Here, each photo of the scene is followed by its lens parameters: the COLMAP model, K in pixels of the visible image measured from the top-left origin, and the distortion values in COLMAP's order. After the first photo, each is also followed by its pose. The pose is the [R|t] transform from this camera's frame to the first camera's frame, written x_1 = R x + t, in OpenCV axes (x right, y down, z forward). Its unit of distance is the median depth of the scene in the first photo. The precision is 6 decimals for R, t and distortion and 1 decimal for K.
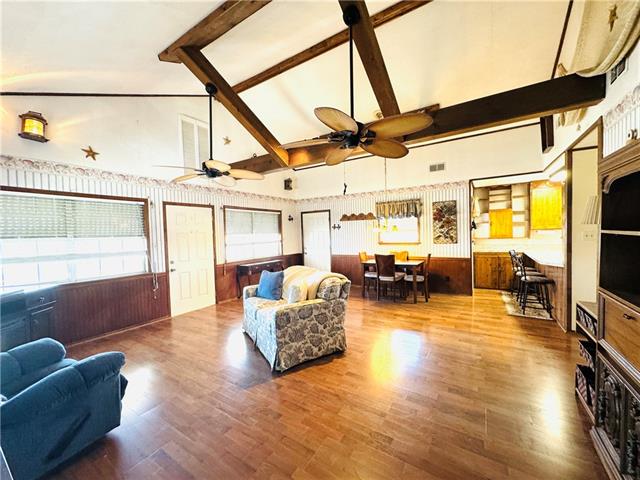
lens RADIAL K [[253.4, 0, 321.3], [0, 253.4, 240.2], [0, 0, 1]] dist [-0.000036, 0.000129]
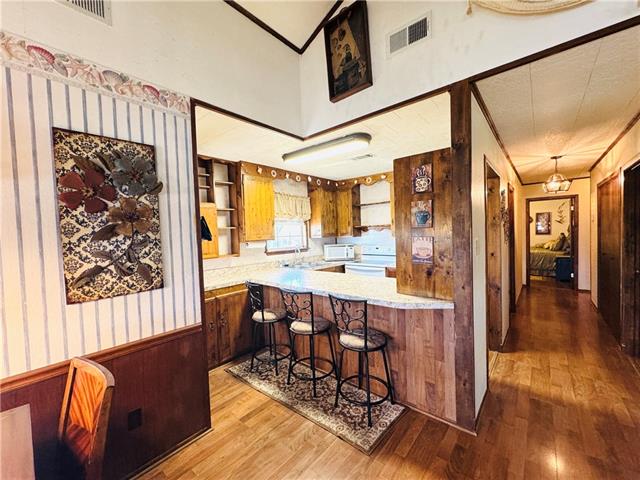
lens RADIAL K [[261.3, 0, 320.0], [0, 261.3, 242.6], [0, 0, 1]] dist [-0.002309, -0.000162]
pose [[0.140355, -0.010521, 0.990045, 0.245832], [0.059392, 0.998232, 0.002188, -0.031181], [-0.988318, 0.058494, 0.140731, 0.754475]]
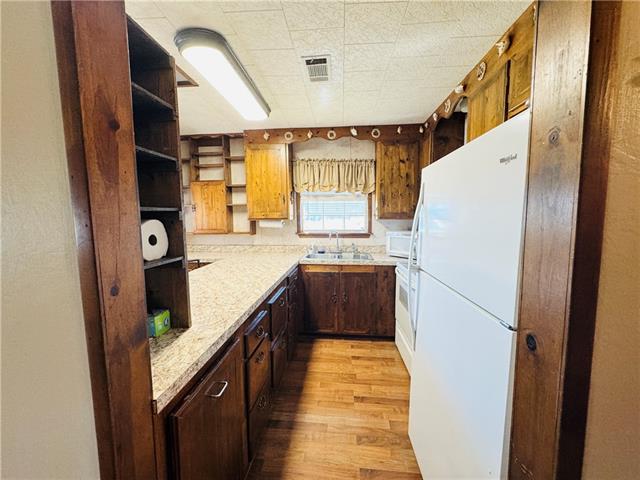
lens RADIAL K [[253.4, 0, 321.3], [0, 253.4, 240.2], [0, 0, 1]] dist [-0.000036, 0.000129]
pose [[0.881434, -0.023397, 0.471728, 0.721134], [-0.004846, 0.998272, 0.058568, -0.031047], [-0.472283, -0.053909, 0.879797, 0.444454]]
